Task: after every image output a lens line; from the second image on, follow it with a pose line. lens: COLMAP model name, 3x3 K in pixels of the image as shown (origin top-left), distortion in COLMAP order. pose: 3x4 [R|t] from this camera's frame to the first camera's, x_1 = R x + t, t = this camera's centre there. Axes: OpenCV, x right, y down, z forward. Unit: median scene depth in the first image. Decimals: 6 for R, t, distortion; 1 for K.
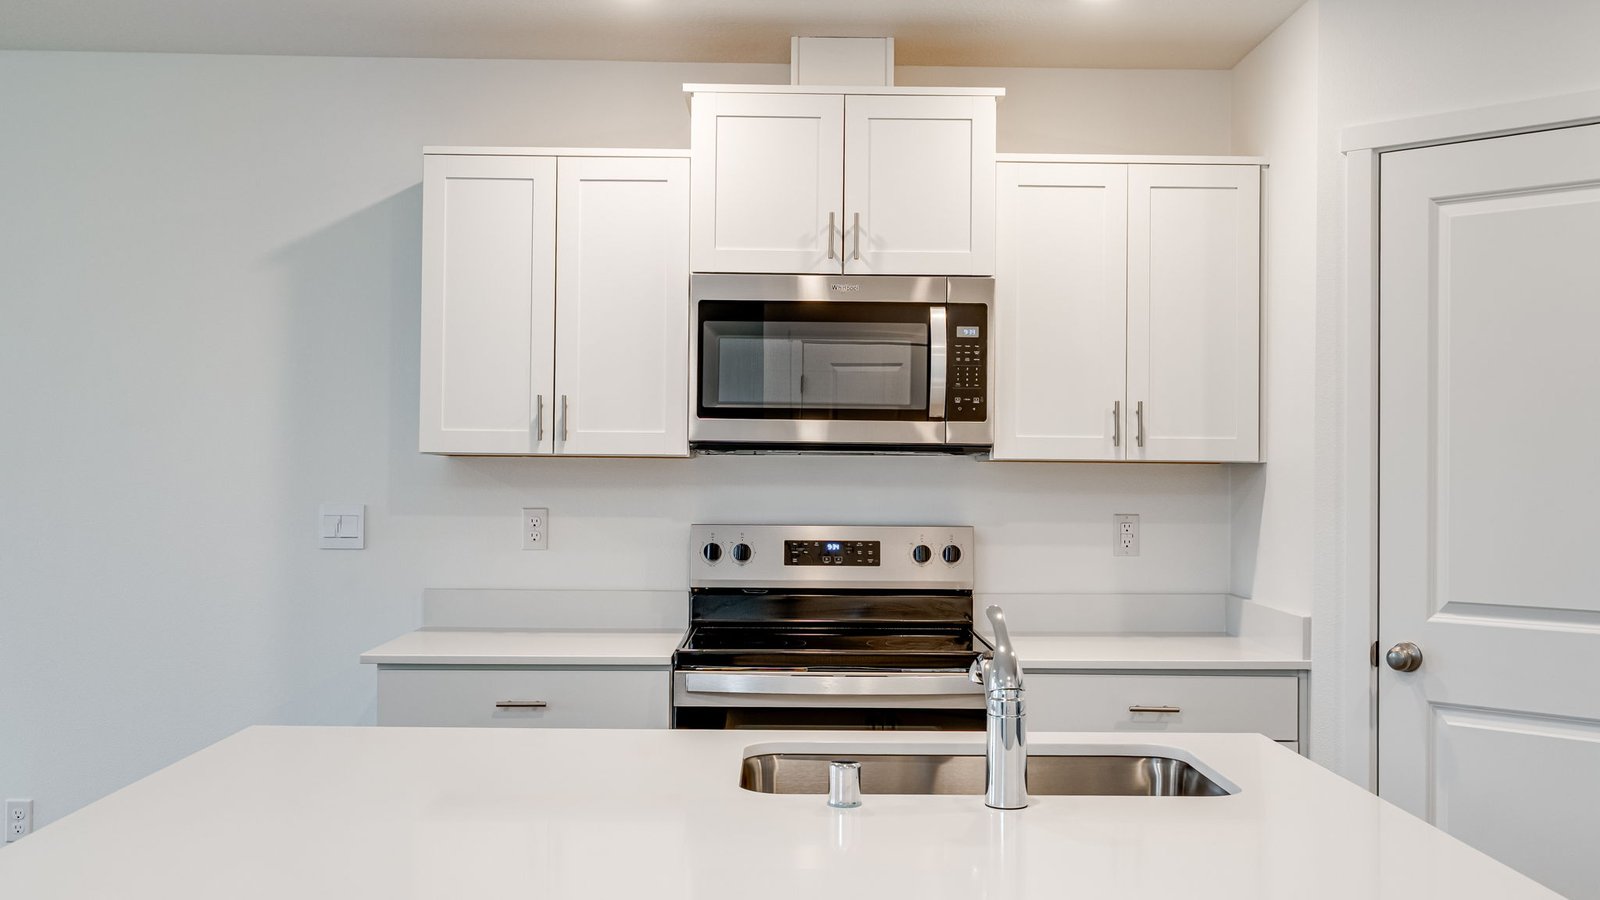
lens RADIAL K [[1494.5, 0, 801.2], [0, 1494.5, 455.4], [0, 0, 1]] dist [0.000477, 0.001053]
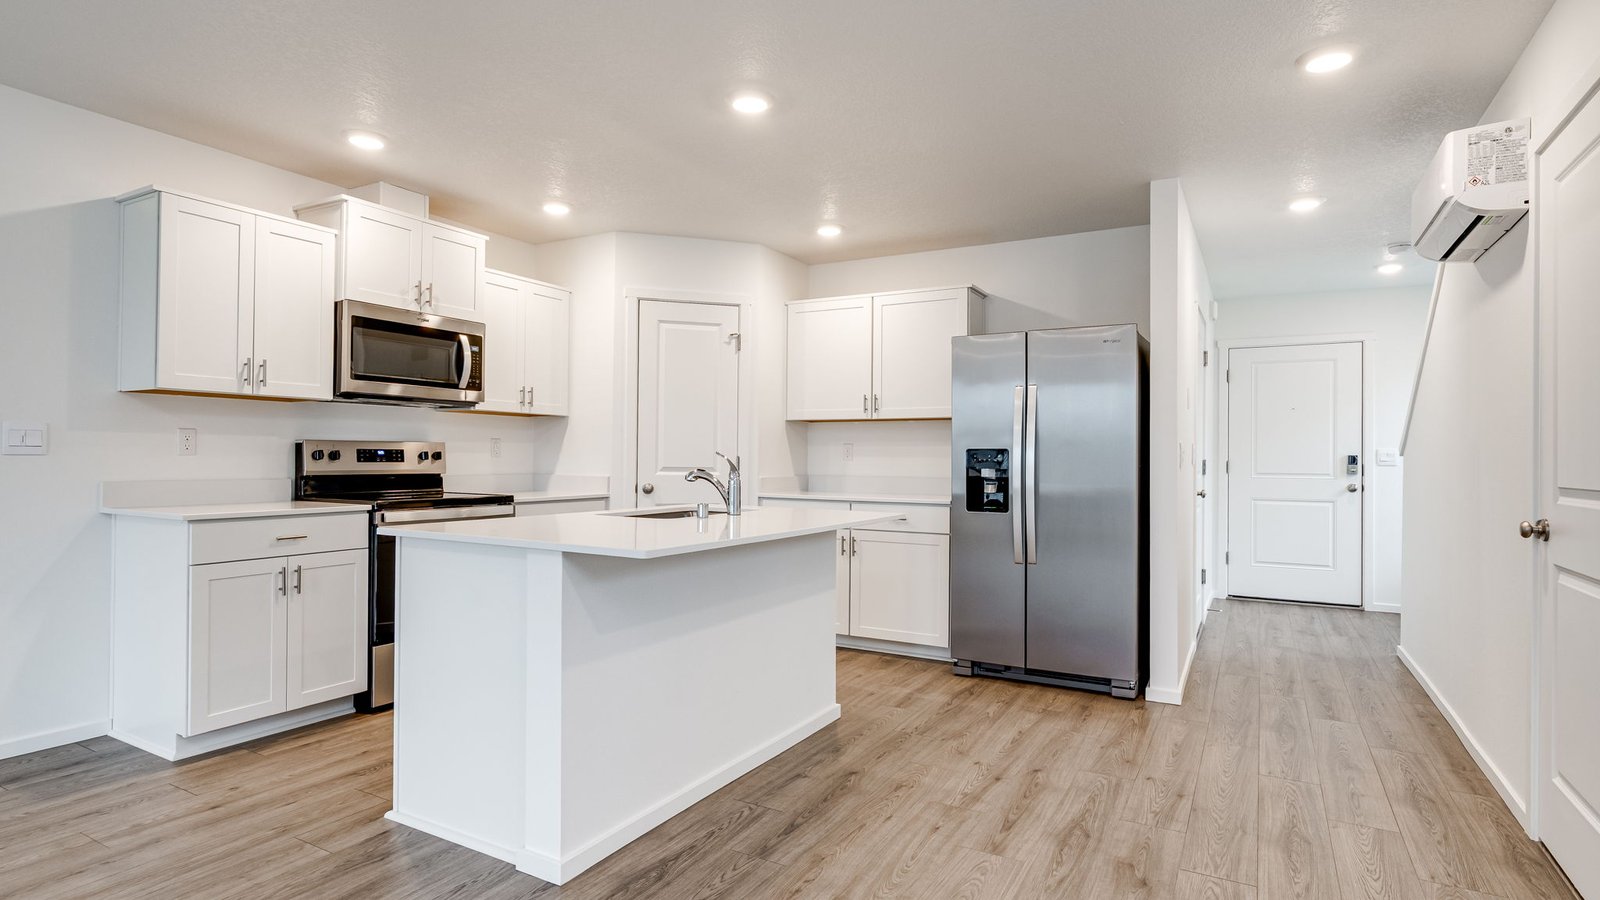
lens RADIAL K [[820.2, 0, 800.0], [0, 820.2, 450.0], [0, 0, 1]] dist [-0.002416, 0.002127]
pose [[0.501710, 0.003050, 0.865030, -0.647806], [-0.017821, 0.999818, 0.006811, 0.043927], [-0.864852, -0.018833, 0.501673, 0.016168]]
